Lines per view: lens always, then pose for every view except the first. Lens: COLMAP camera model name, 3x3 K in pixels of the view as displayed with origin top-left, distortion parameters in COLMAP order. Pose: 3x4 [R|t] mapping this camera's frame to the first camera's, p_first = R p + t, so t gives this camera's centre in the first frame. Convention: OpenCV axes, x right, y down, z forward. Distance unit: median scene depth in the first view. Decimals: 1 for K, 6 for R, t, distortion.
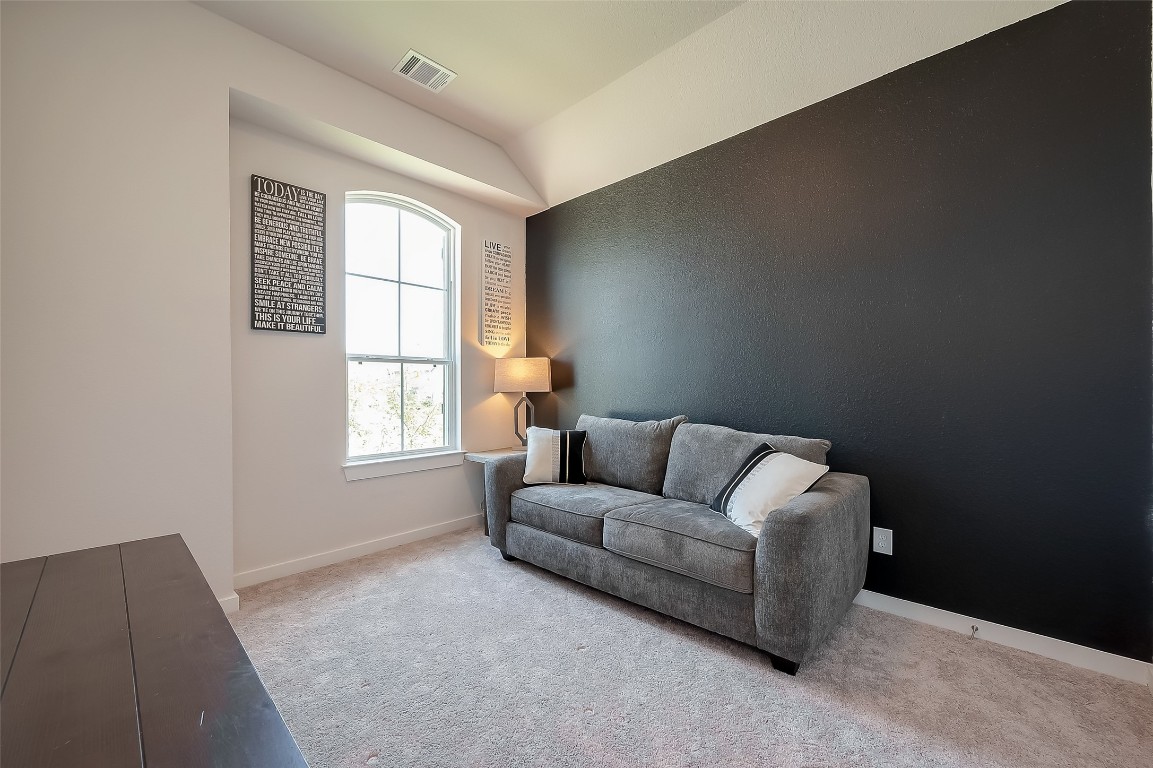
lens RADIAL K [[454.2, 0, 576.8], [0, 454.2, 385.4], [0, 0, 1]] dist [-0.002260, 0.000675]
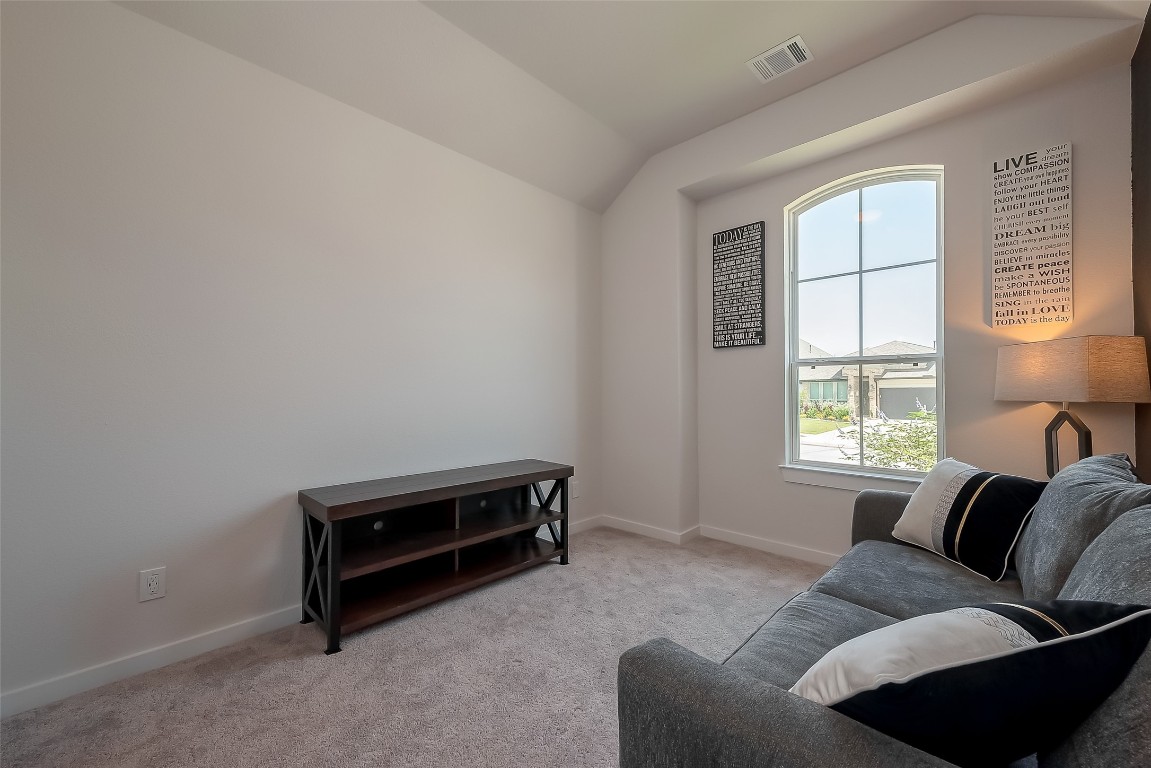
lens RADIAL K [[453.4, 0, 575.7], [0, 453.4, 387.5], [0, 0, 1]] dist [-0.002260, 0.000675]
pose [[-0.005617, -0.008662, -0.999947, 0.547958], [0.001563, 0.999961, -0.008671, 0.002017], [0.999983, -0.001612, -0.005603, 0.517758]]
